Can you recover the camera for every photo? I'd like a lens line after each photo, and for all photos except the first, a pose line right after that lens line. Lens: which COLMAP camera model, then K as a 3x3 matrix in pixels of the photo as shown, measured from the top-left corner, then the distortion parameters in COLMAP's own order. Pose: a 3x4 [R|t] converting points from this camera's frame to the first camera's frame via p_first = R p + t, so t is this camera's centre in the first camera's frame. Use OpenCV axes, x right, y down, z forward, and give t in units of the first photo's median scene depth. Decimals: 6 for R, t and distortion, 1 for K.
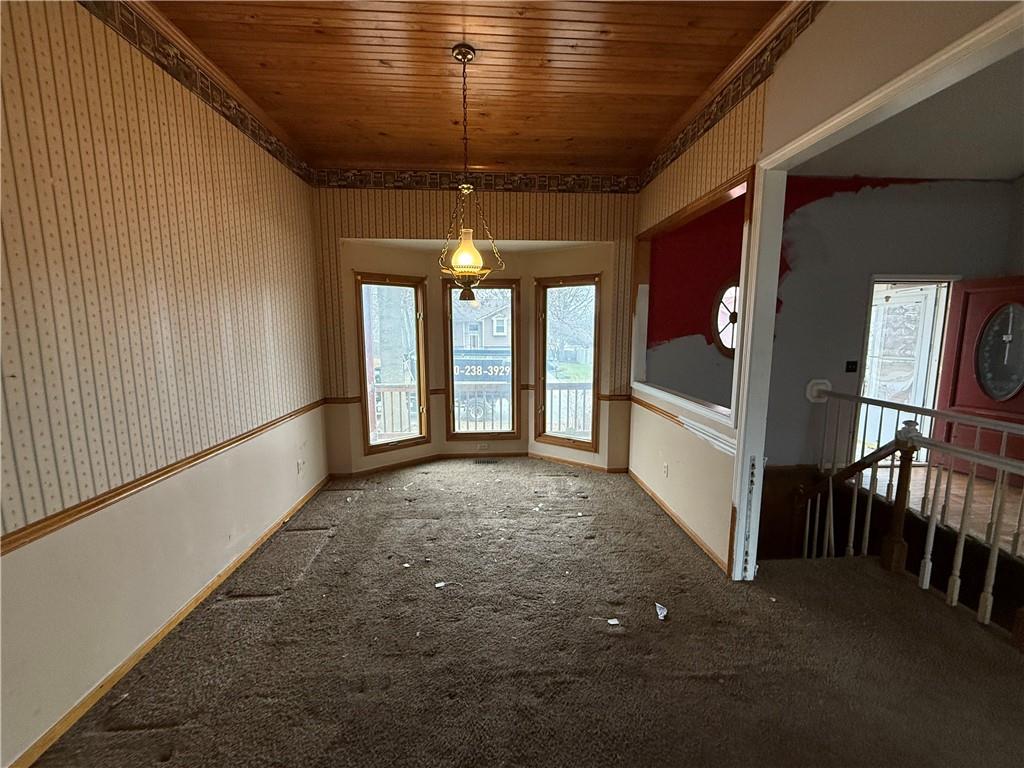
lens RADIAL K [[407.9, 0, 511.5], [0, 407.9, 388.0], [0, 0, 1]] dist [-0.001719, 0.000176]
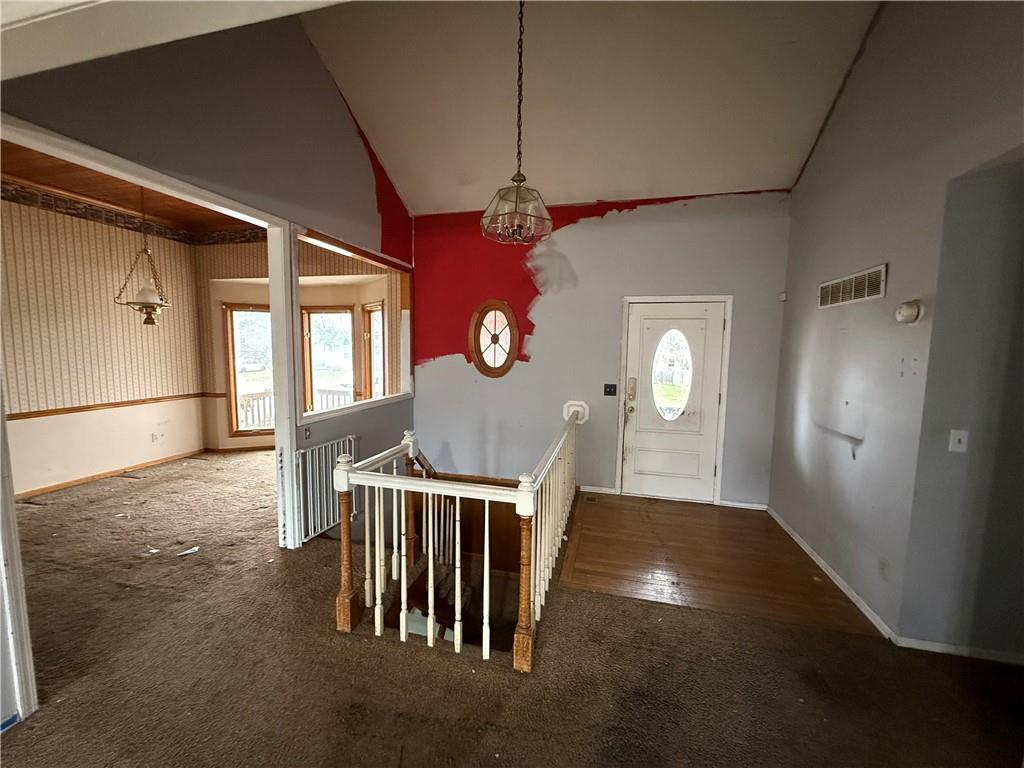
lens RADIAL K [[407.9, 0, 511.3], [0, 407.9, 388.8], [0, 0, 1]] dist [-0.001719, 0.000176]
pose [[0.953287, 0.050174, -0.297868, 0.954414], [-0.061299, 0.997723, -0.028118, -0.013546], [0.295779, 0.045063, 0.954193, -0.011192]]
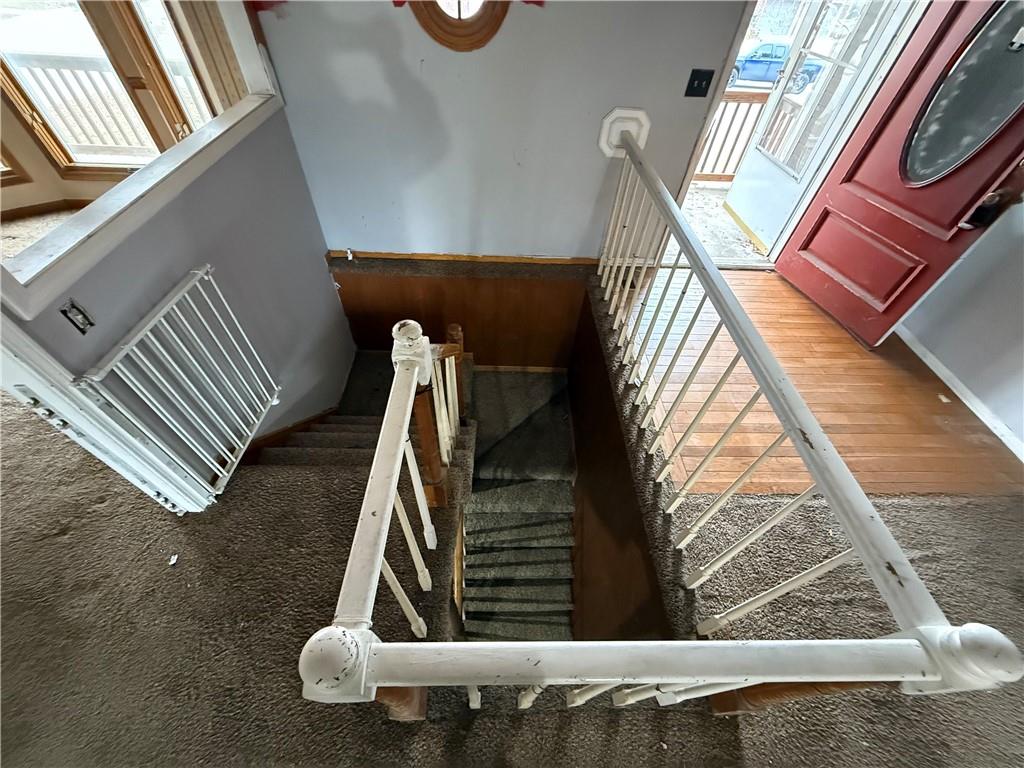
lens RADIAL K [[407.9, 0, 510.6], [0, 407.9, 388.9], [0, 0, 1]] dist [-0.001719, 0.000176]
pose [[0.998269, 0.056614, 0.015935, 0.650718], [-0.053276, 0.755673, 0.652779, -0.088469], [0.024915, -0.652497, 0.757381, 0.385056]]
